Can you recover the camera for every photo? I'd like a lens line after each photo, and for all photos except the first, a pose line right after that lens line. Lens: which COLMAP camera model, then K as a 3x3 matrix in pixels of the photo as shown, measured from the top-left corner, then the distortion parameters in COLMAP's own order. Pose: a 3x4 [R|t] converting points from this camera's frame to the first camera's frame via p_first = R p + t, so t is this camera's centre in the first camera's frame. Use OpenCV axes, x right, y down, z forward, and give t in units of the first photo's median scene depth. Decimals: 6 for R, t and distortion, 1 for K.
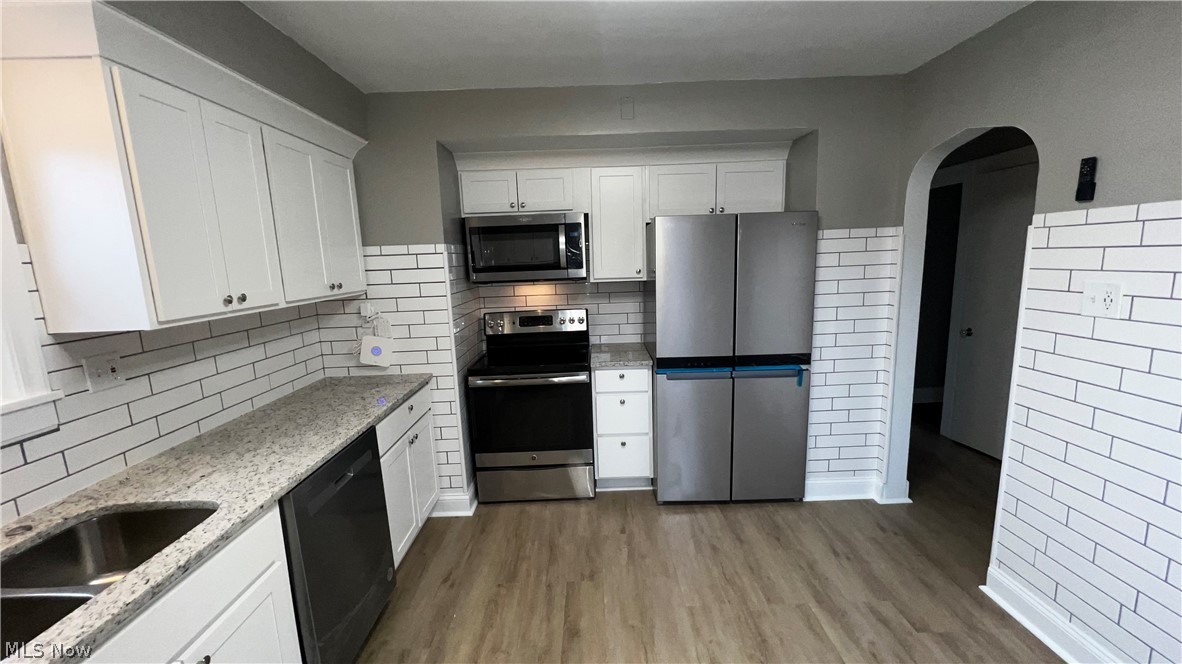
lens RADIAL K [[474.3, 0, 591.0], [0, 474.3, 332.0], [0, 0, 1]] dist [0.000563, 0.000046]
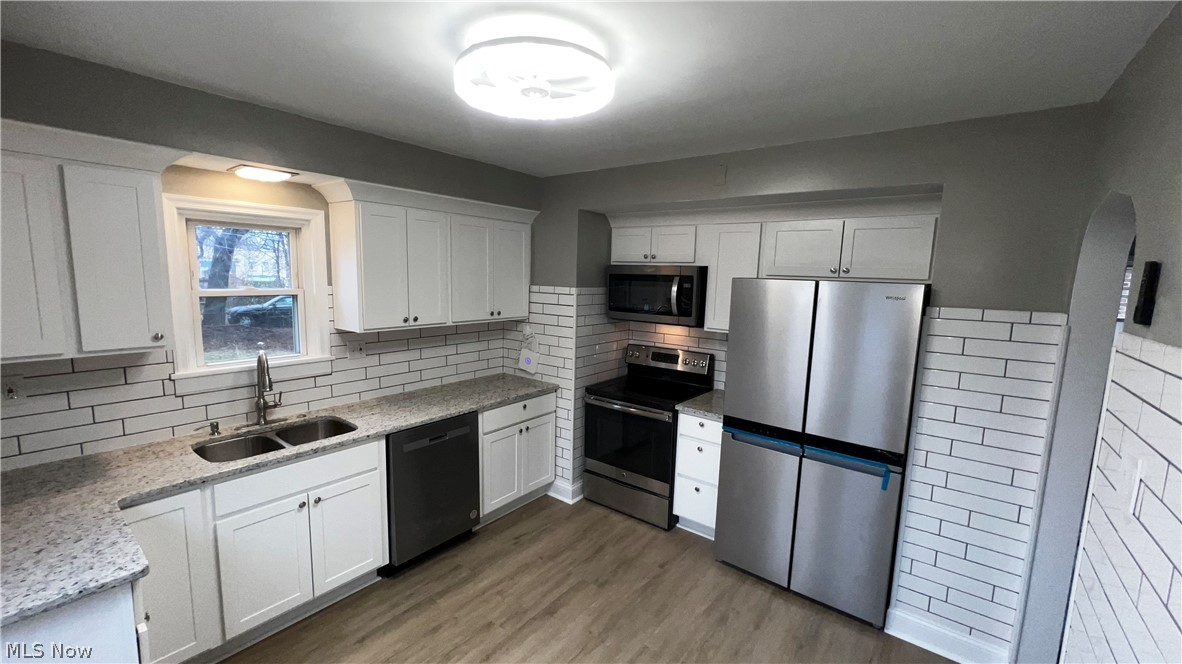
lens RADIAL K [[474.3, 0, 591.0], [0, 474.3, 332.0], [0, 0, 1]] dist [0.000563, 0.000046]
pose [[0.783671, 0.134361, -0.606471, 0.518558], [-0.152010, 0.988123, 0.022489, -0.101983], [0.602290, 0.074566, 0.794787, 0.011334]]
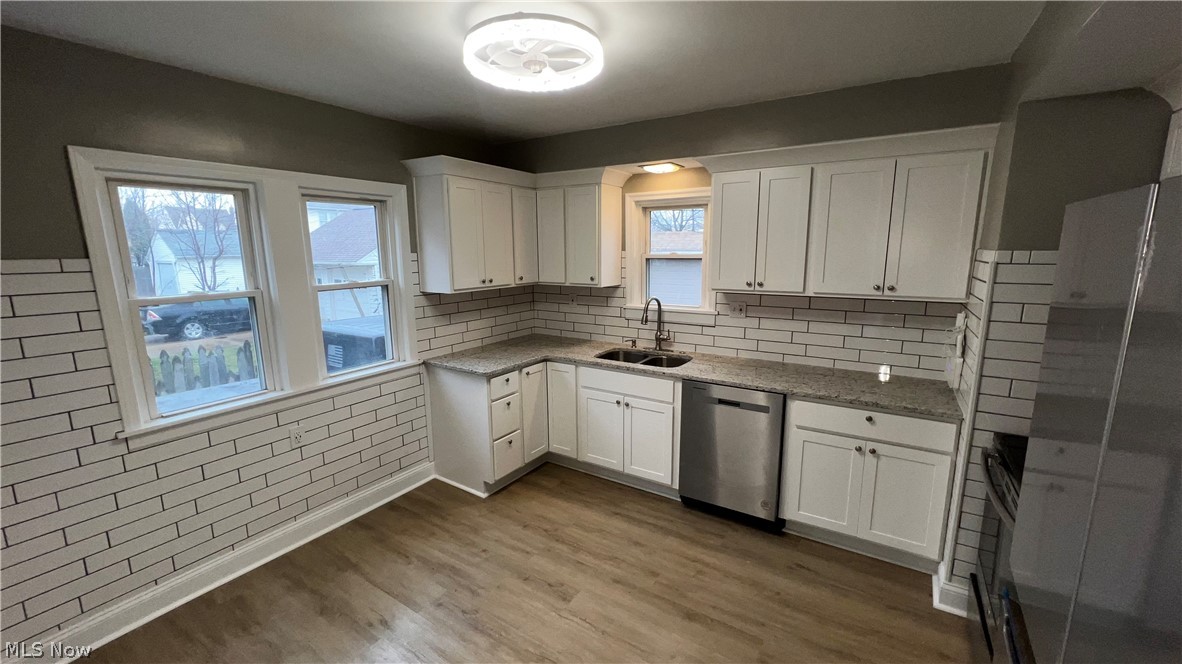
lens RADIAL K [[474.3, 0, 591.0], [0, 474.3, 332.0], [0, 0, 1]] dist [0.000563, 0.000046]
pose [[-0.546461, 0.188807, -0.815924, 0.635804], [-0.103708, 0.951501, 0.289637, -0.213349], [0.831039, 0.242893, -0.500377, 0.881623]]
